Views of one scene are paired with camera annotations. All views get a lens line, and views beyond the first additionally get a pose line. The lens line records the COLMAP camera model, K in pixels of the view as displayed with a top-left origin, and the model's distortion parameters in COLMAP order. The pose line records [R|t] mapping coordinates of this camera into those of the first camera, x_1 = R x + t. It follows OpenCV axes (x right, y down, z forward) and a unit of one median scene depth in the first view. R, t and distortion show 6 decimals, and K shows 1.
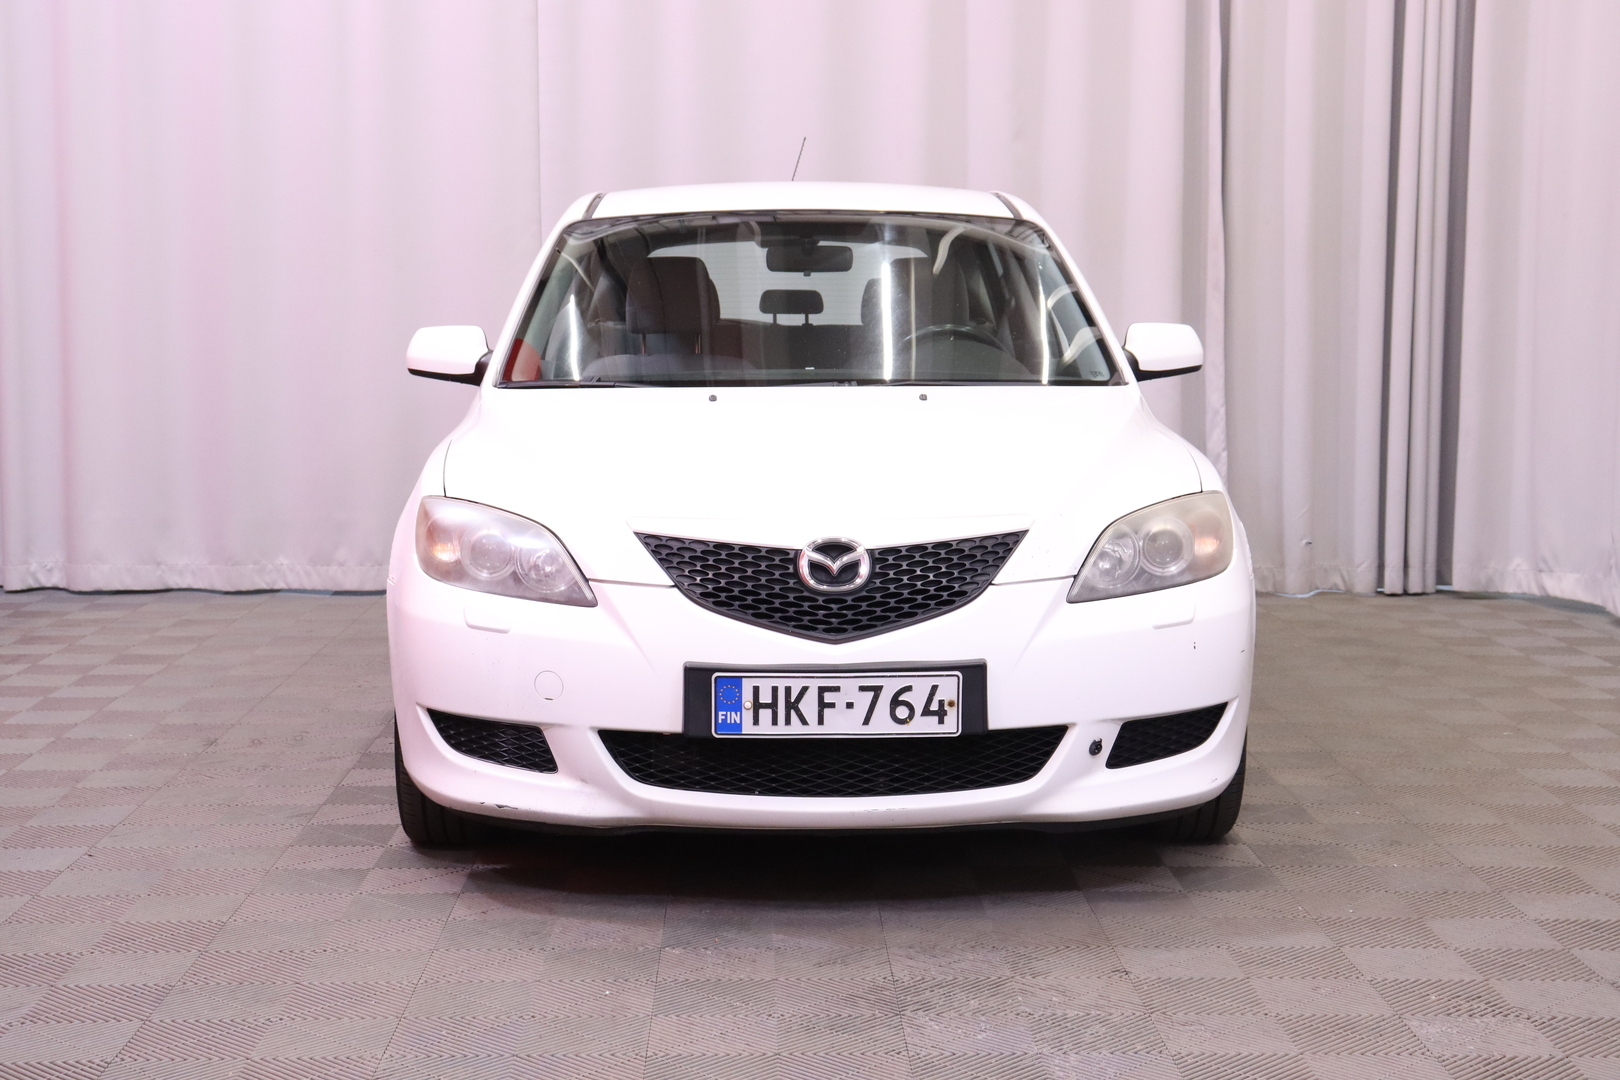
lens RADIAL K [[2772.8, 0, 810.0], [0, 2772.8, 540.0], [0, 0, 1]] dist [-0.316665, -0.025862]
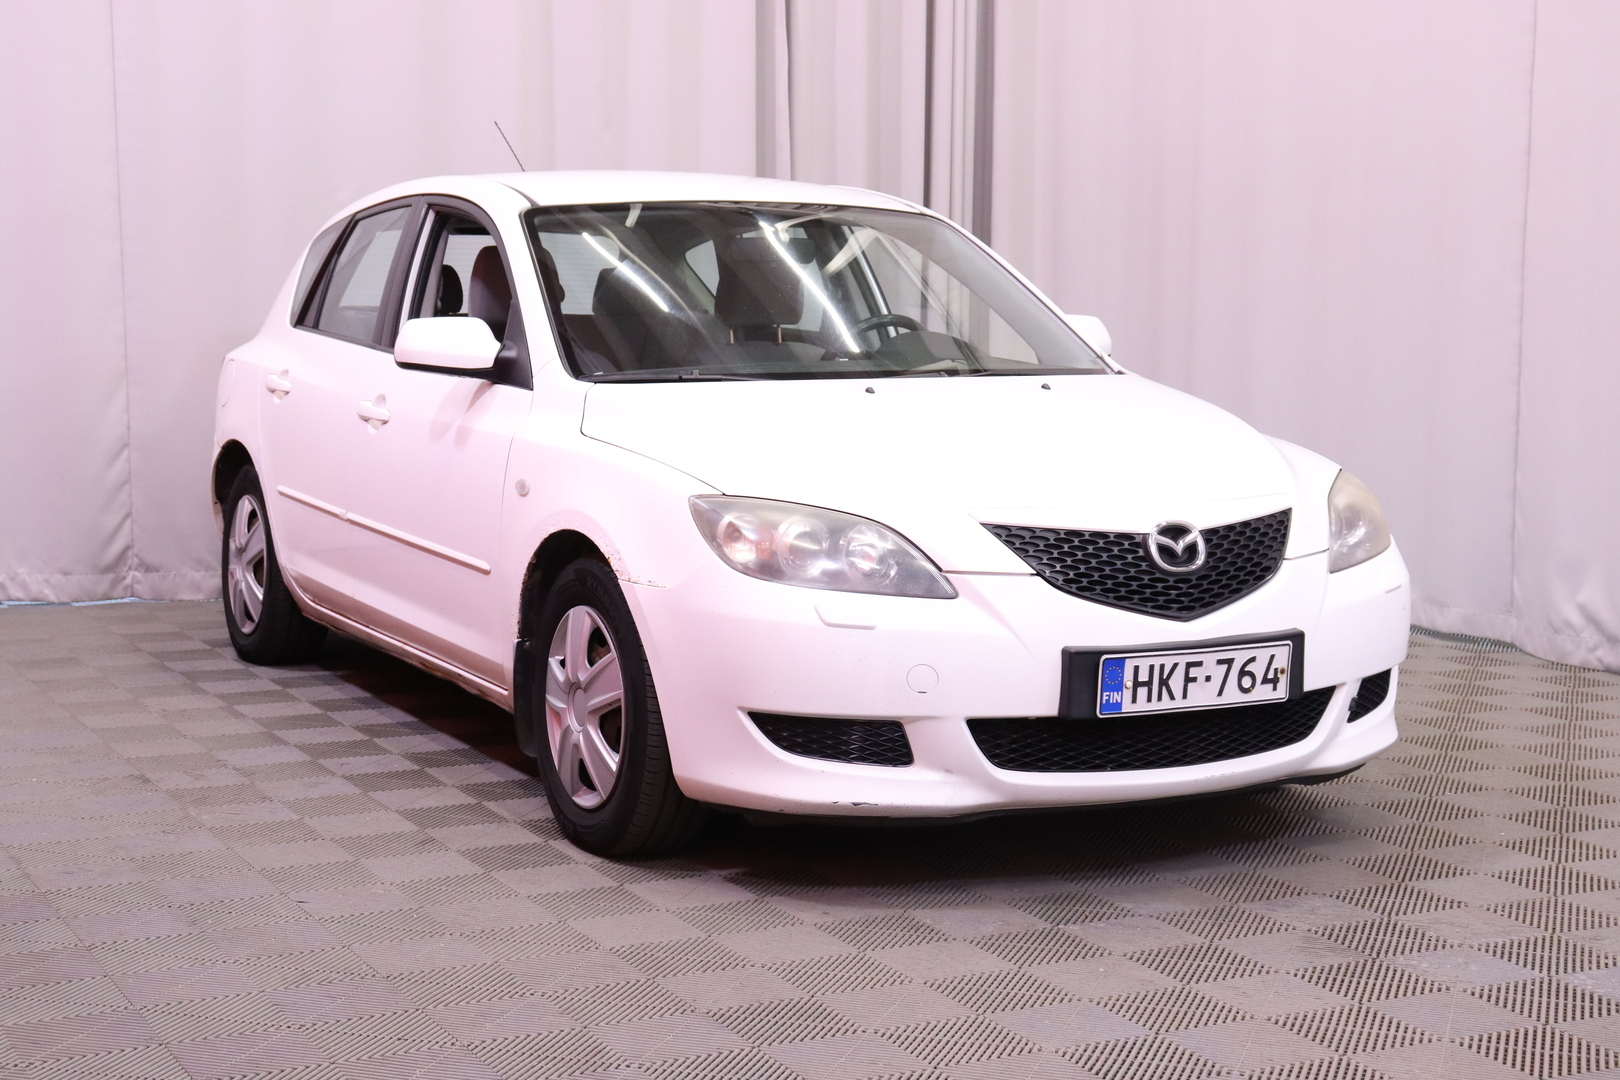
lens RADIAL K [[2772.8, 0, 810.0], [0, 2772.8, 540.0], [0, 0, 1]] dist [-0.316665, -0.025862]
pose [[0.902391, -0.038467, 0.429198, -0.567756], [0.034997, 0.999260, 0.015977, -0.015339], [-0.429495, 0.000603, 0.903069, 0.111929]]
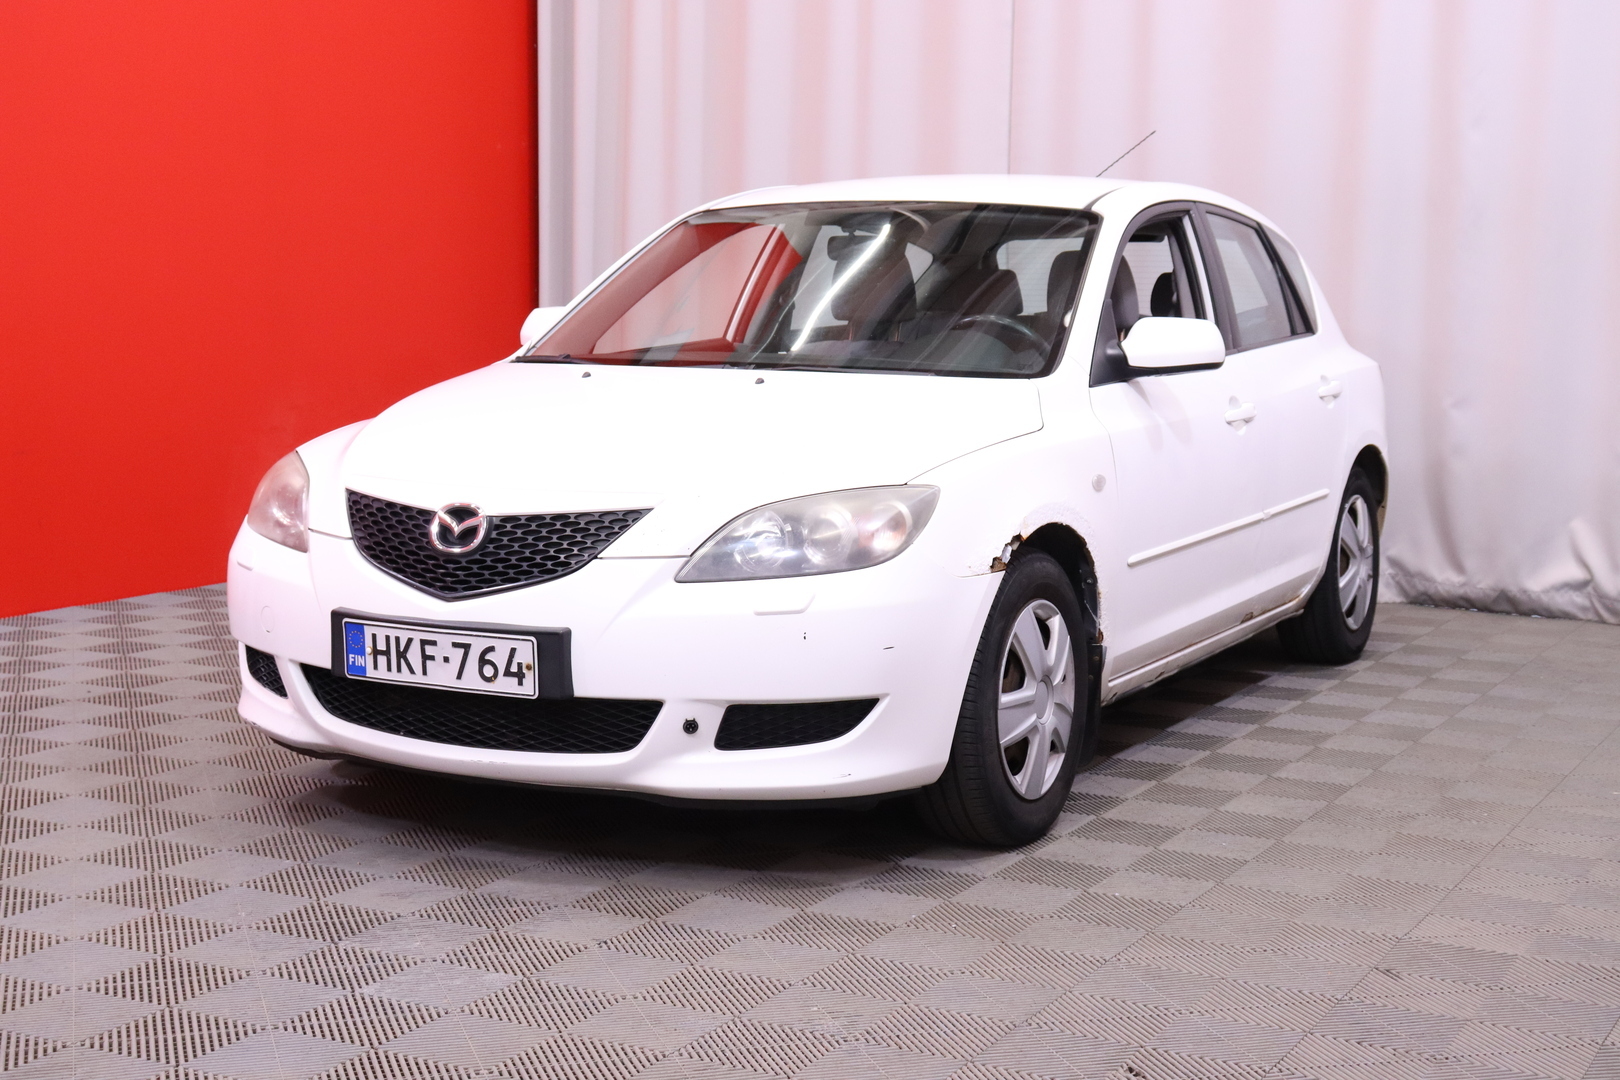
lens RADIAL K [[2664.0, 0, 810.0], [0, 2664.0, 540.0], [0, 0, 1]] dist [-0.448636, 1.942060]
pose [[0.885561, 0.068476, -0.459449, 0.598312], [-0.064874, 0.997613, 0.023643, -0.019427], [0.459971, 0.008869, 0.887889, 0.156130]]
